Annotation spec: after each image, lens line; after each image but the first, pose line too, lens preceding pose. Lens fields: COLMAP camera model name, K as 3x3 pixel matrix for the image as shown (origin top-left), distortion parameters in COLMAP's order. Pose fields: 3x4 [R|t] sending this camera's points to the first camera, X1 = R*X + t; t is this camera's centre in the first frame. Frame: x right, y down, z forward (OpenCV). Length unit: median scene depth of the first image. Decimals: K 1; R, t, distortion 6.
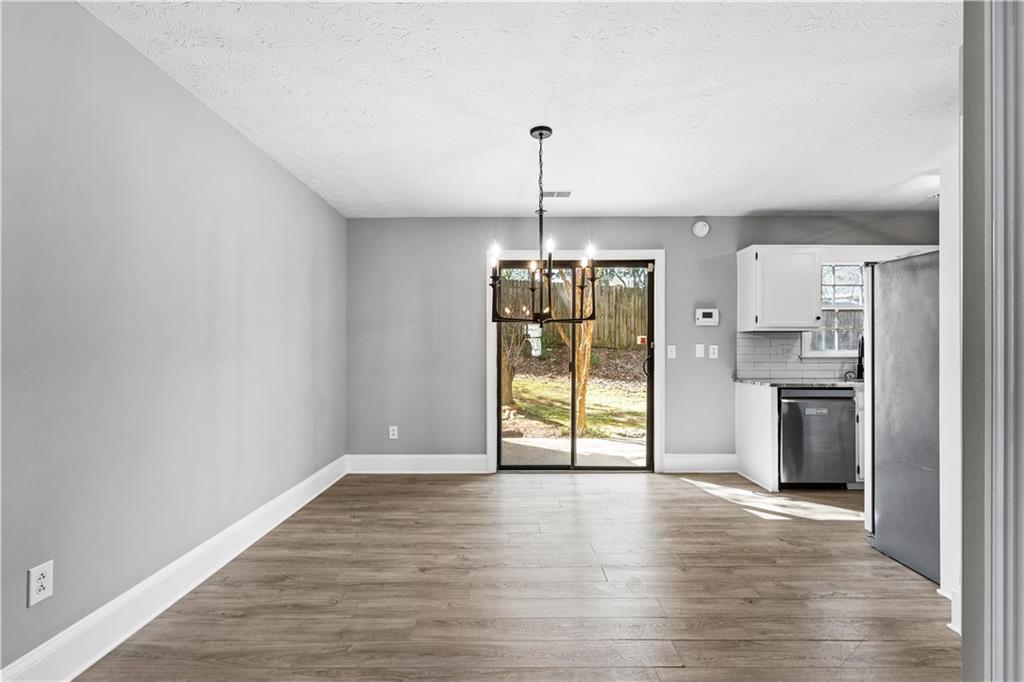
lens RADIAL K [[466.5, 0, 512.3], [0, 466.5, 341.0], [0, 0, 1]] dist [-0.011567, 0.002228]
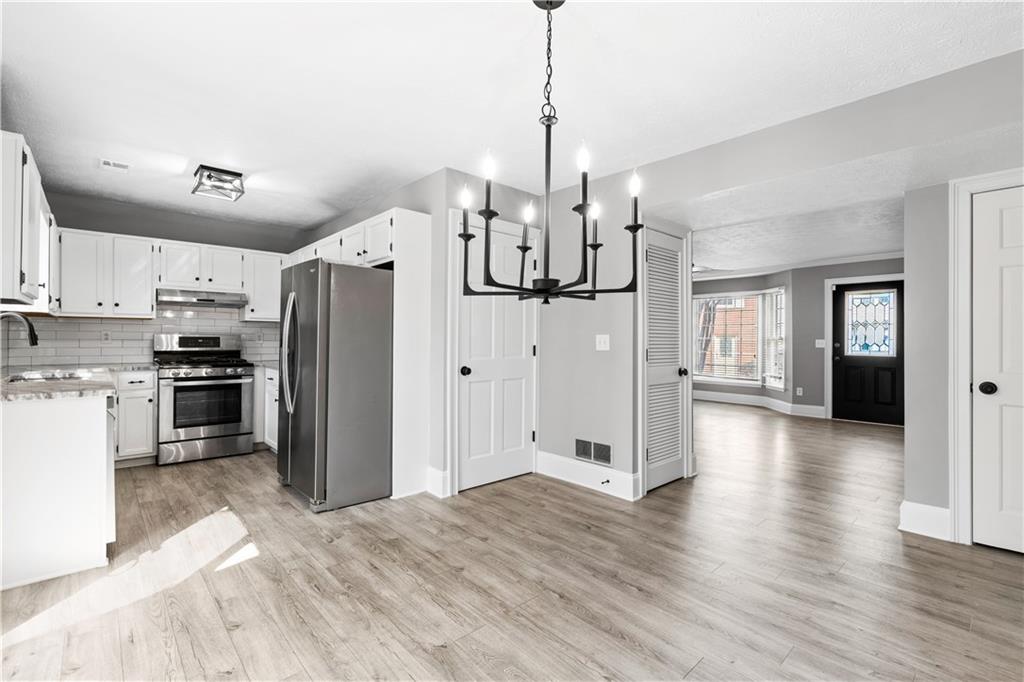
lens RADIAL K [[466.5, 0, 514.0], [0, 466.5, 335.0], [0, 0, 1]] dist [-0.011567, 0.002228]
pose [[-0.669607, -0.006360, 0.742689, -0.352544], [-0.019658, 0.999765, -0.009161, 0.017325], [-0.742456, -0.020734, -0.669574, 1.360207]]
